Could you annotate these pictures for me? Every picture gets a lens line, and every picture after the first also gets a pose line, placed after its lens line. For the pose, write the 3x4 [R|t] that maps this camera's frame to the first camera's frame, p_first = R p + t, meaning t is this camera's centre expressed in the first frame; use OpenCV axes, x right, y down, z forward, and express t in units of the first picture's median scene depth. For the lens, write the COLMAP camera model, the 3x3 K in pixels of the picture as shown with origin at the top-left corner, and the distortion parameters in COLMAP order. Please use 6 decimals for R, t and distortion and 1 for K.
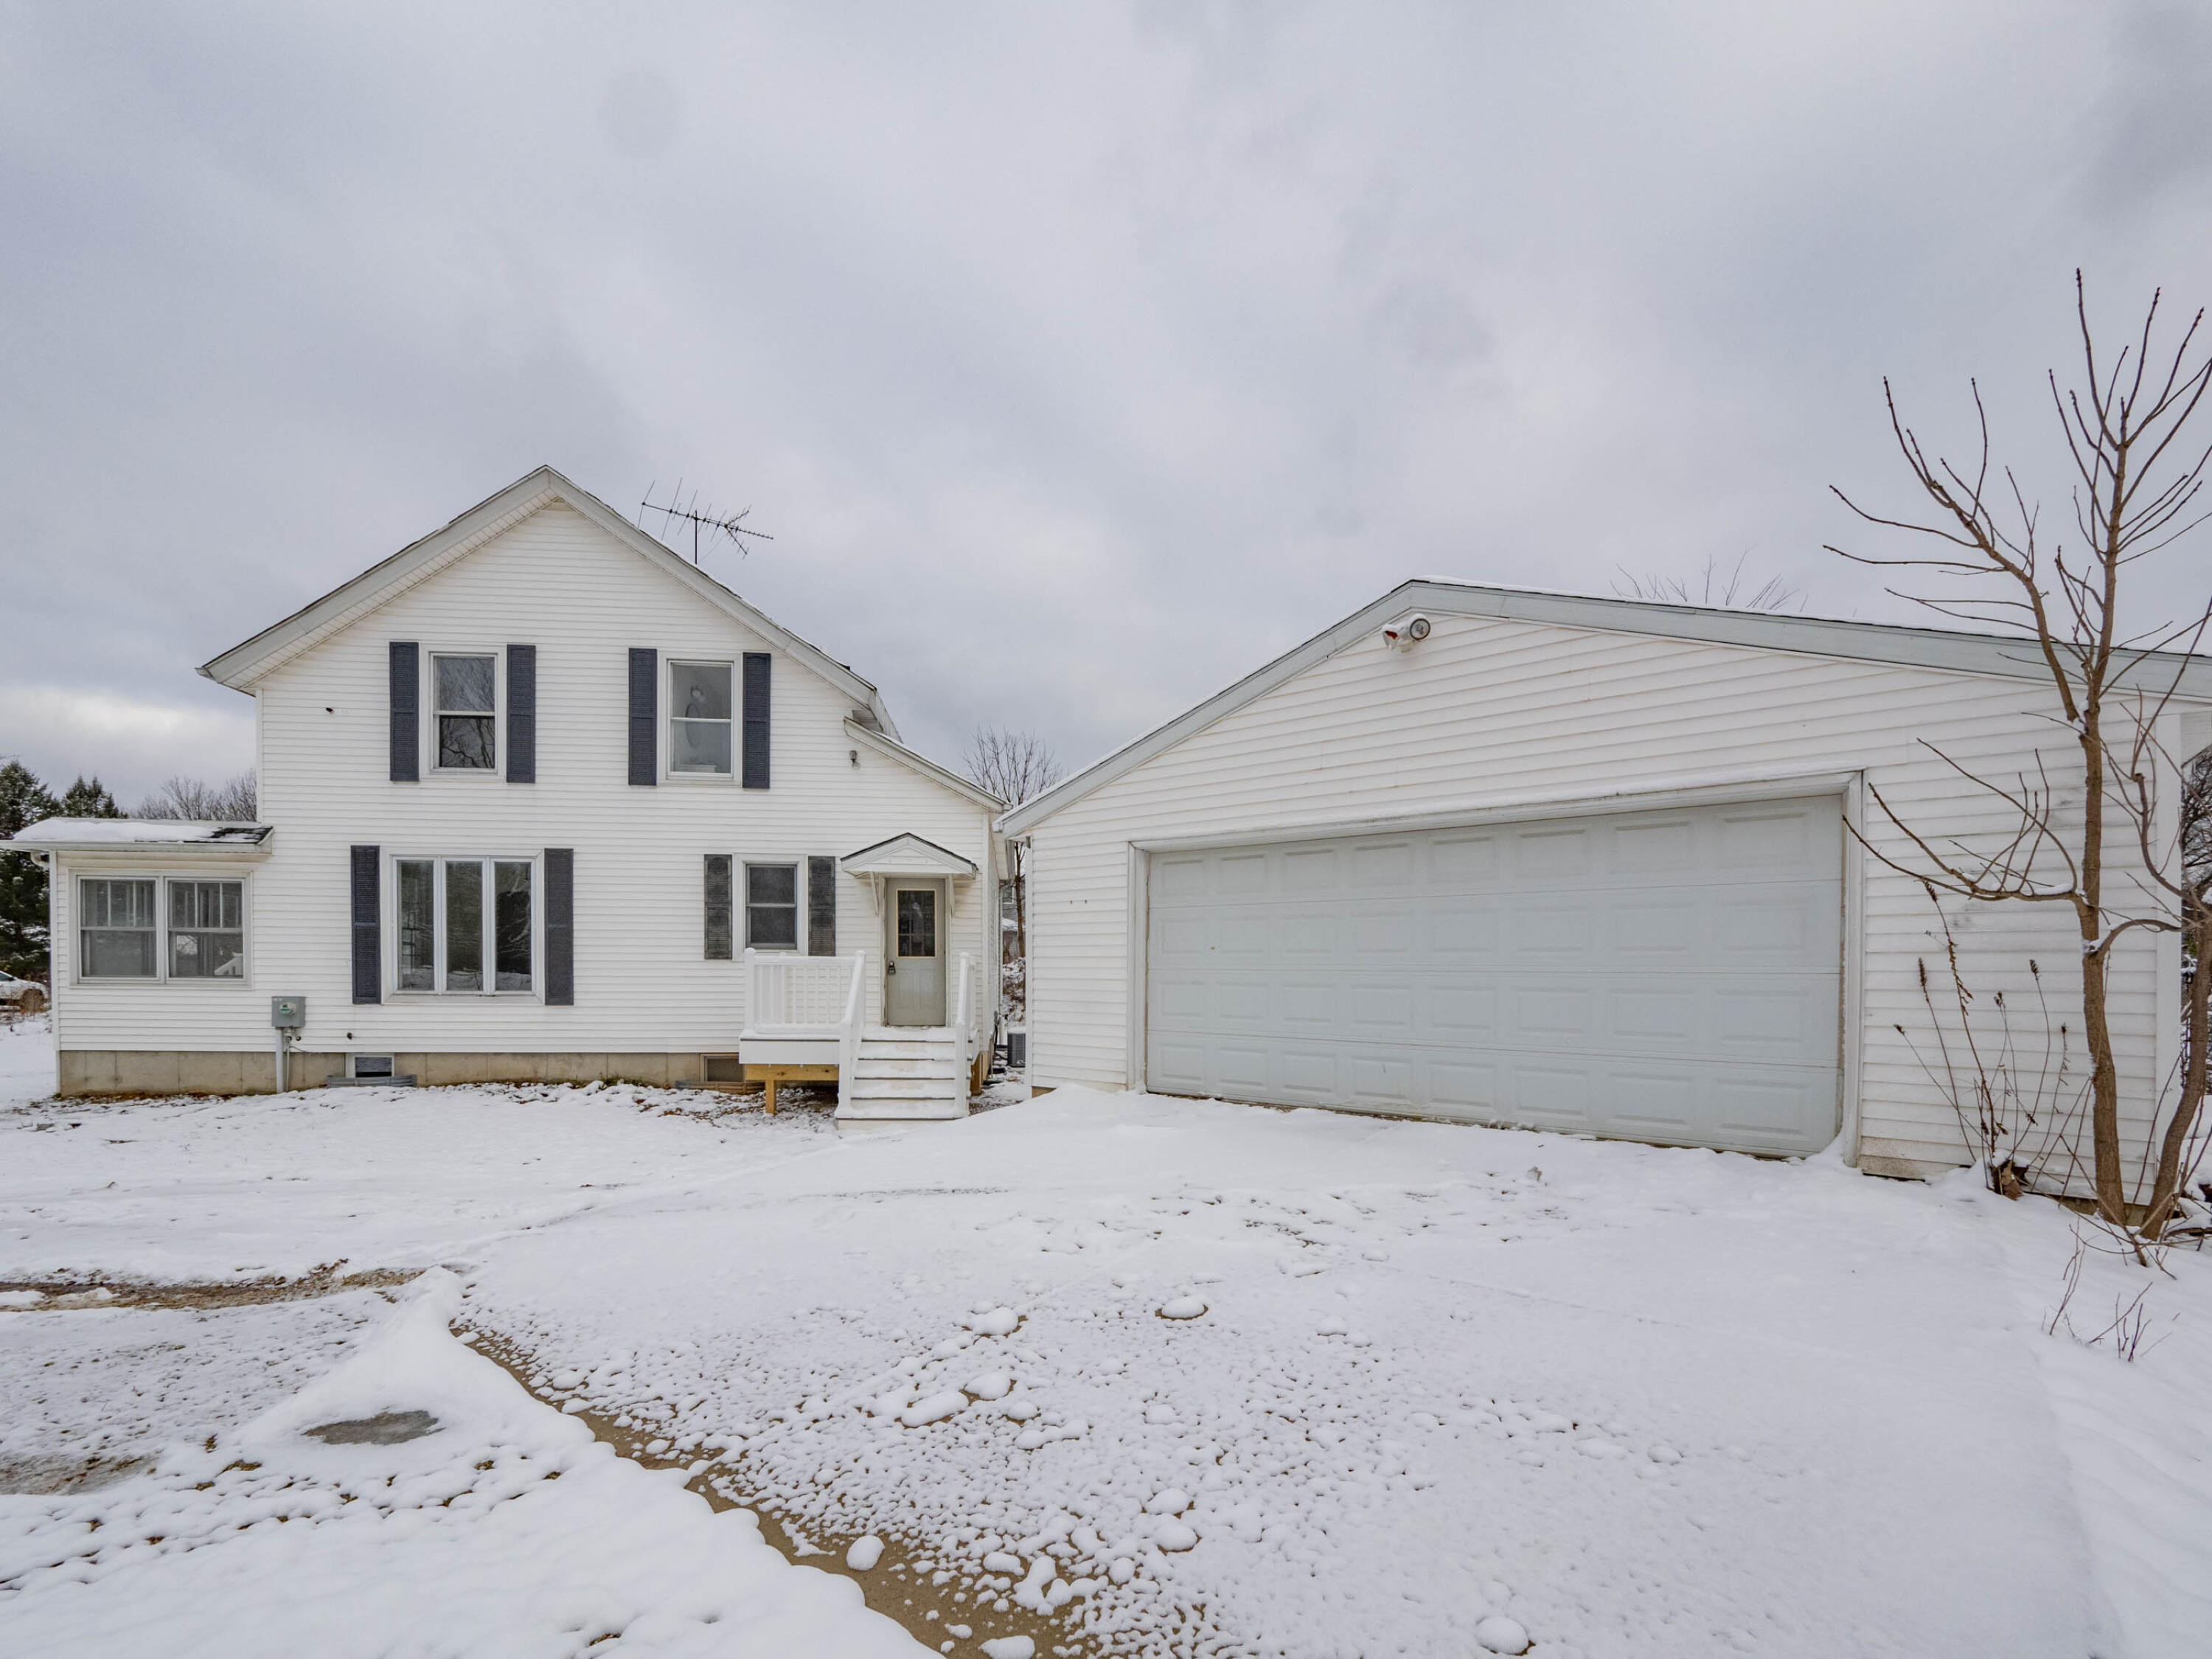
lens RADIAL K [[990.5, 0, 1112.3], [0, 990.5, 900.2], [0, 0, 1]] dist [-0.014693, -0.000254]
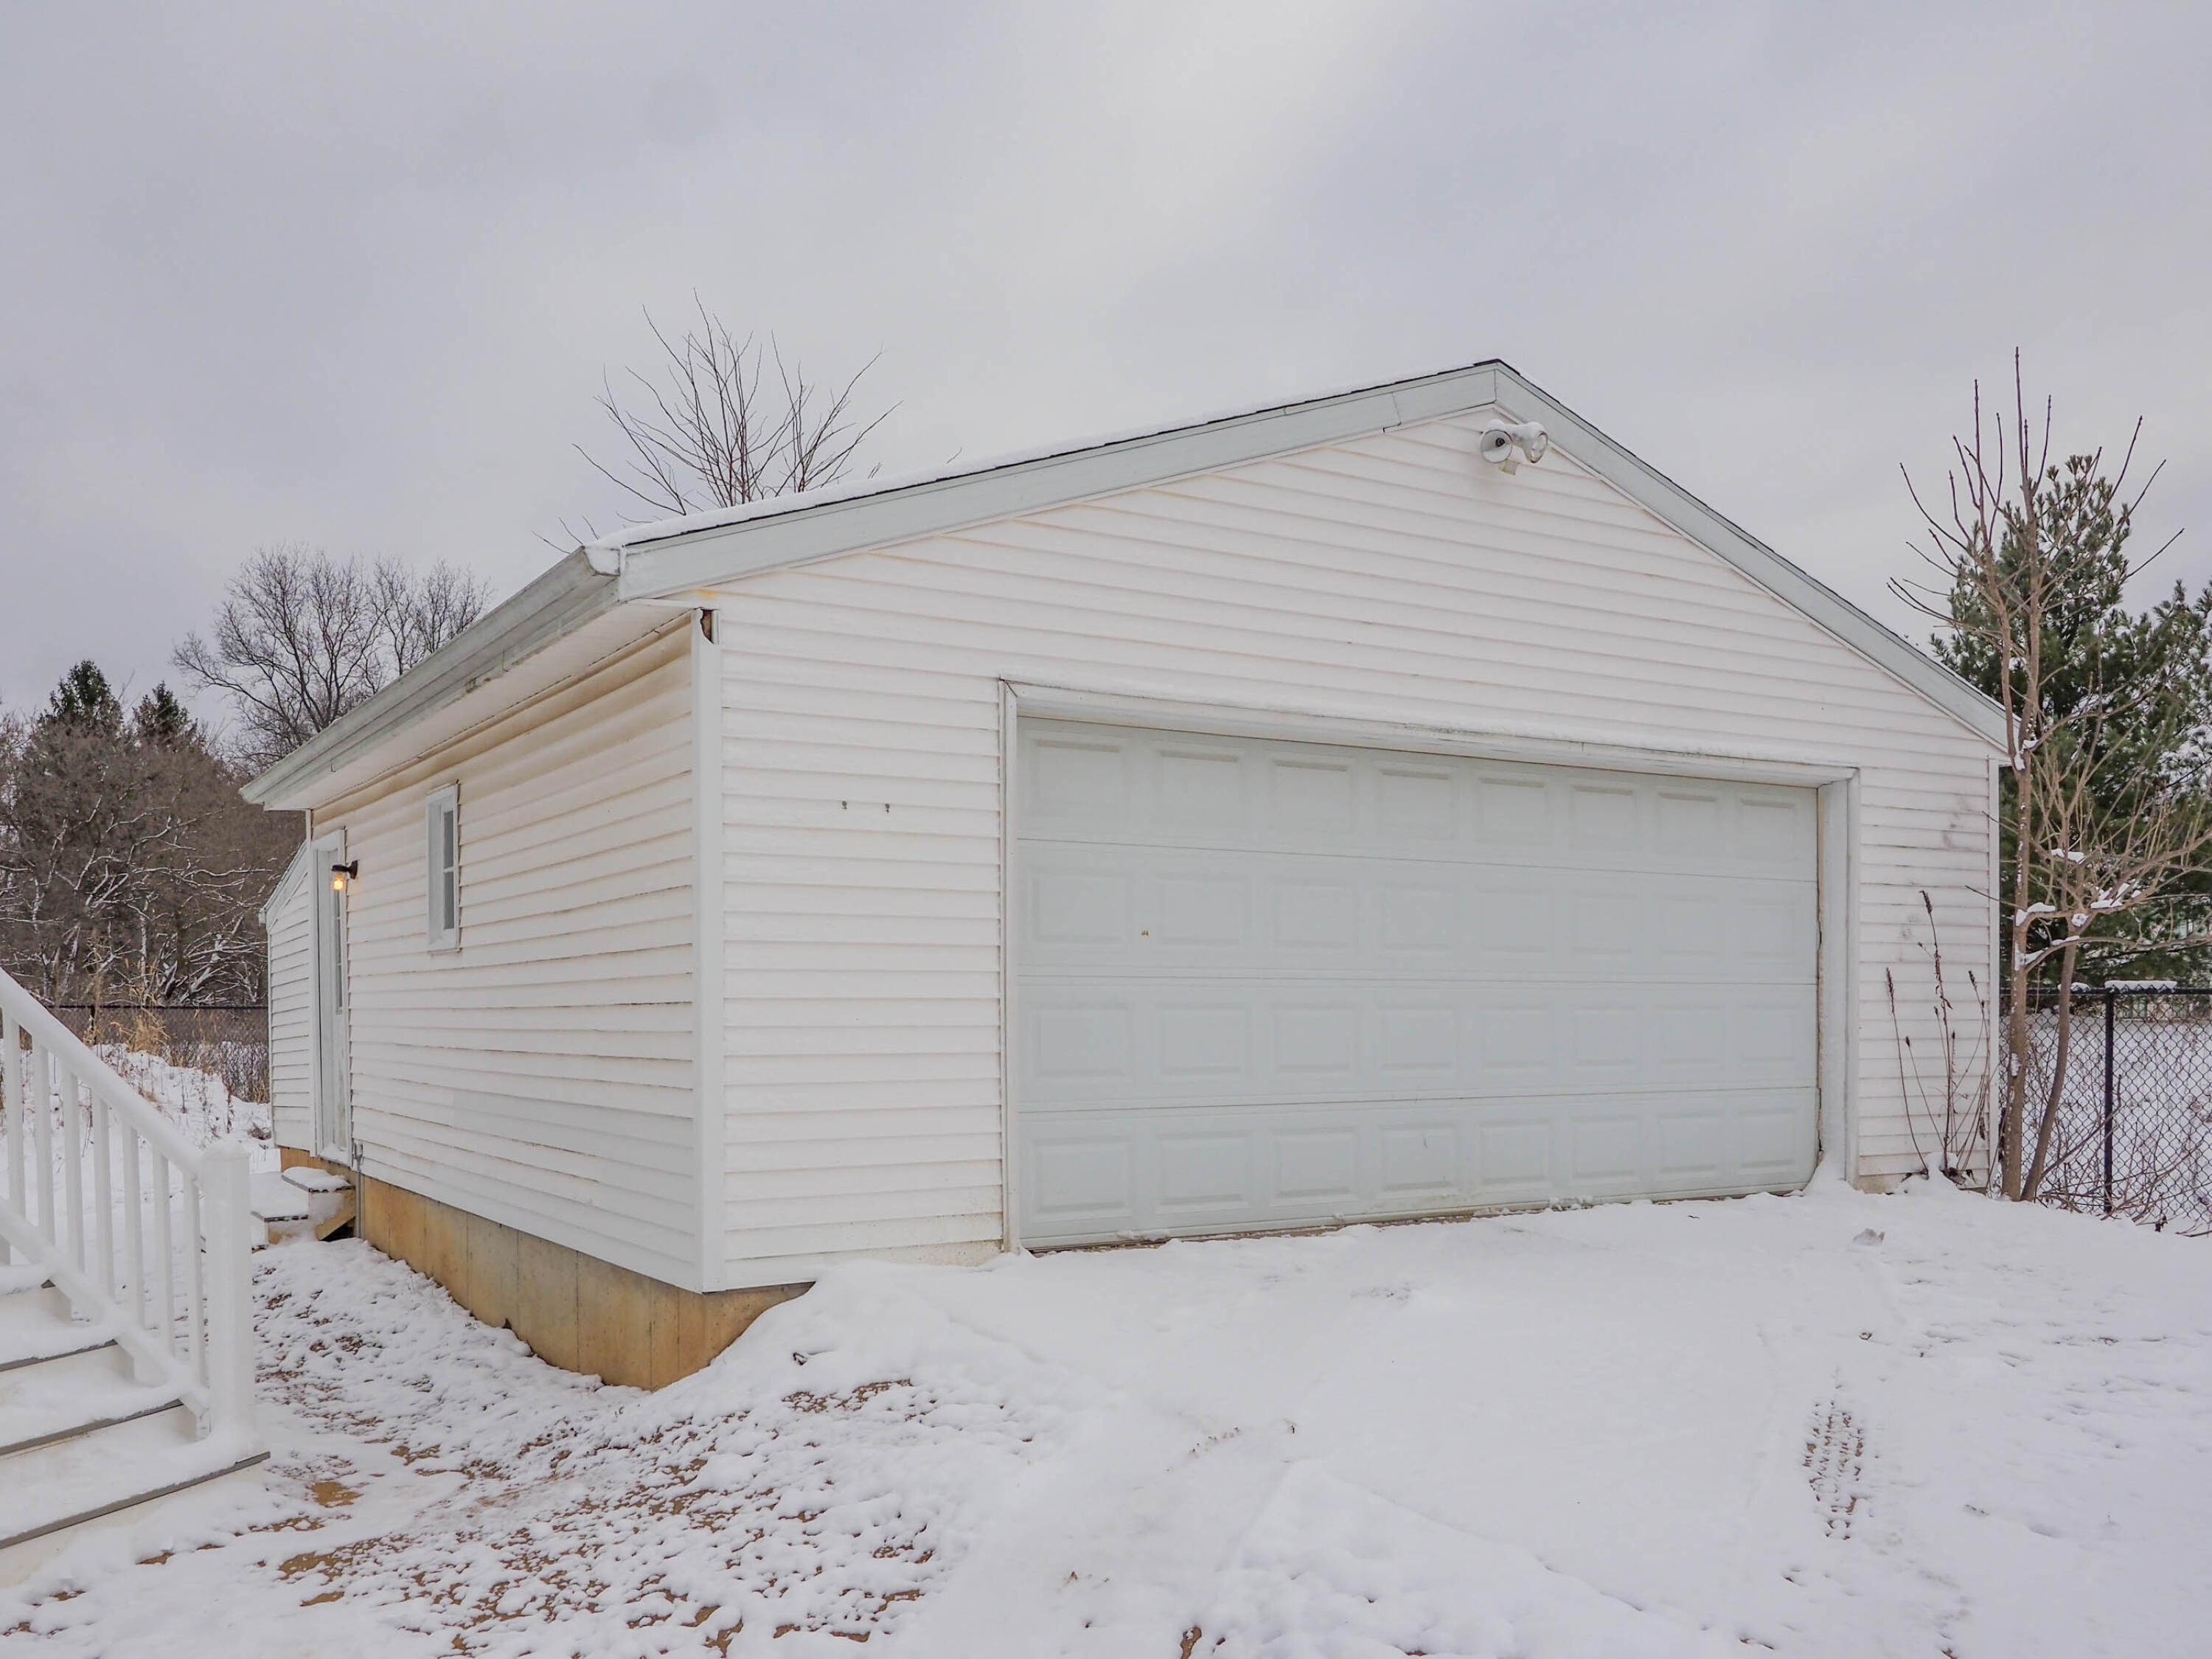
lens RADIAL K [[2037.2, 0, 1106.0], [0, 2037.2, 829.5], [0, 0, 1]] dist [-0.008285, -0.002062]
pose [[0.297493, 0.066234, 0.952424, -0.580232], [-0.073989, 0.996190, -0.046167, 0.031039], [-0.951853, -0.056734, 0.301260, 0.485997]]
